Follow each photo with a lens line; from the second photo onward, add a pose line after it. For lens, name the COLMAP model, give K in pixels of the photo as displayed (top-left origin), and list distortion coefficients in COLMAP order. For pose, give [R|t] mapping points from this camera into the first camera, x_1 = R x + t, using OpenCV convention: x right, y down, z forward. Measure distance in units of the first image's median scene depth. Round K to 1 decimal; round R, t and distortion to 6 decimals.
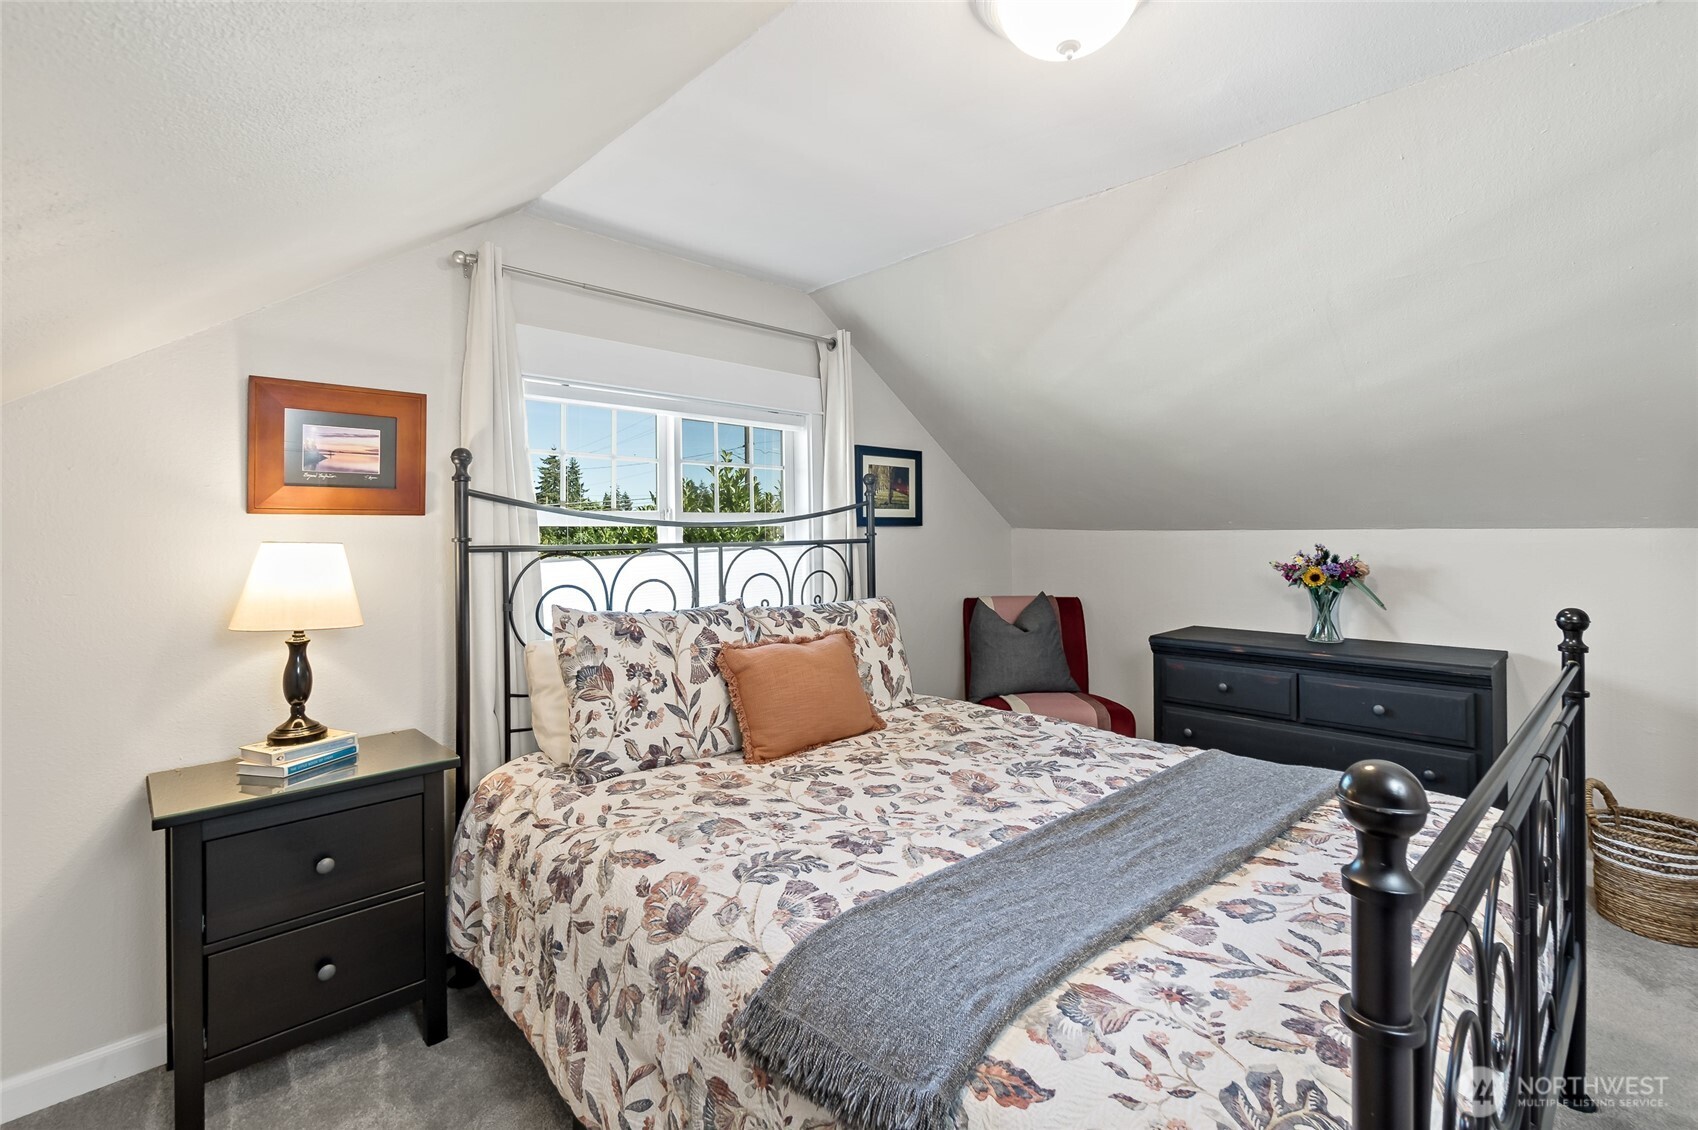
lens RADIAL K [[756.4, 0, 847.1], [0, 756.4, 551.4], [0, 0, 1]] dist [-0.002950, 0.000188]
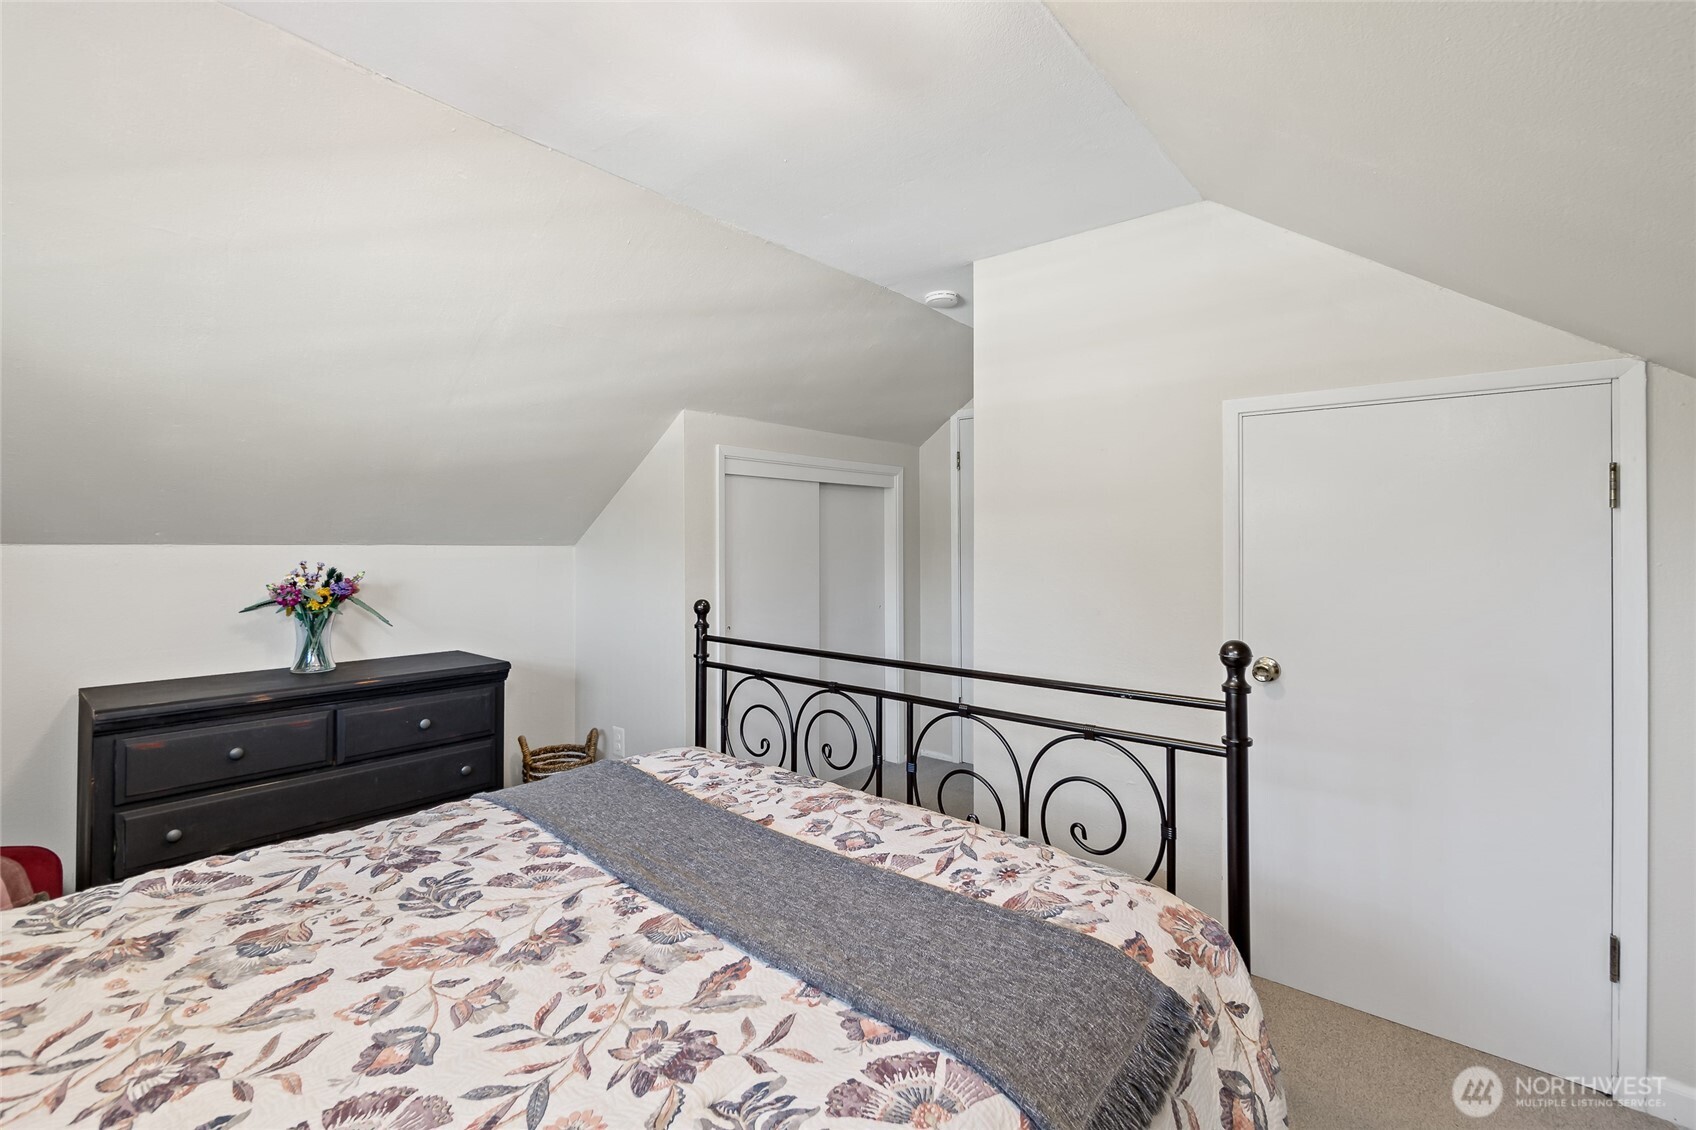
lens RADIAL K [[755.5, 0, 846.1], [0, 755.5, 550.5], [0, 0, 1]] dist [-0.002950, 0.000188]
pose [[-0.098445, -0.002944, 0.995138, -0.474064], [0.022840, 0.999726, 0.005217, -0.018961], [-0.994880, 0.023243, -0.098351, 0.711698]]
